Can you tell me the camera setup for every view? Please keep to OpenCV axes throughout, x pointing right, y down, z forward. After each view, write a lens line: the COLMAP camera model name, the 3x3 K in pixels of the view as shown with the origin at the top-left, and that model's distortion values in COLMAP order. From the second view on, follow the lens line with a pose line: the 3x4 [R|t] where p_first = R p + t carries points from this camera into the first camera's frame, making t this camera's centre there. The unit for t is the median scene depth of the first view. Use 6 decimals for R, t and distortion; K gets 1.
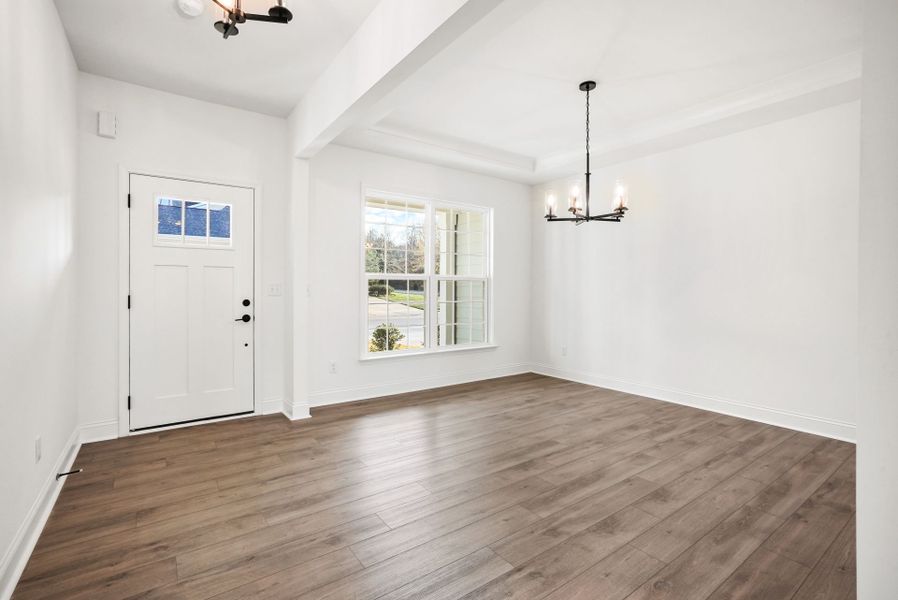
lens RADIAL K [[417.6, 0, 453.6], [0, 417.6, 291.2], [0, 0, 1]] dist [-0.019220, 0.009093]
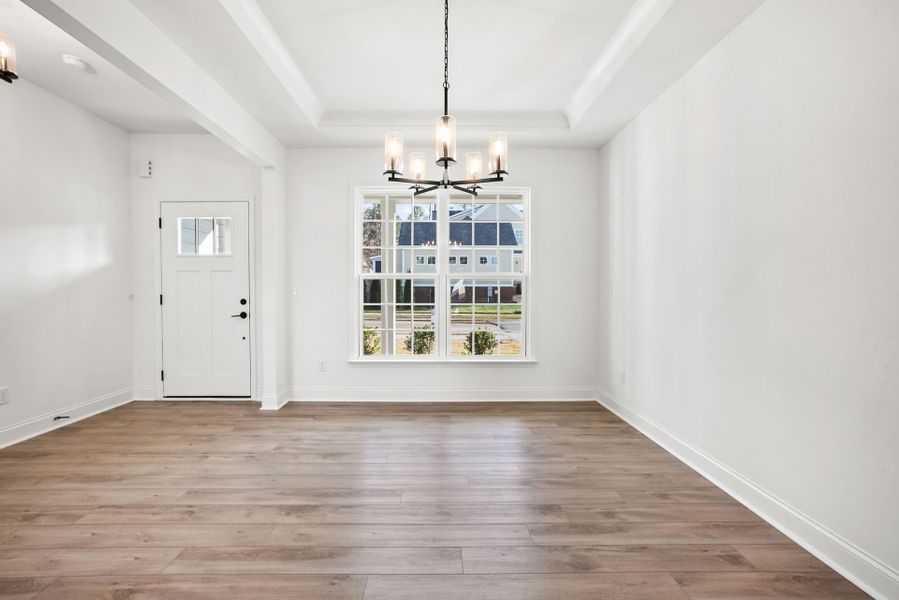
lens RADIAL K [[418.1, 0, 442.6], [0, 418.1, 306.8], [0, 0, 1]] dist [-0.019220, 0.009093]
pose [[0.814957, 0.021004, -0.579141, 0.724320], [-0.001513, 0.999417, 0.034117, 0.000590], [0.579519, -0.026927, 0.814513, 0.439395]]
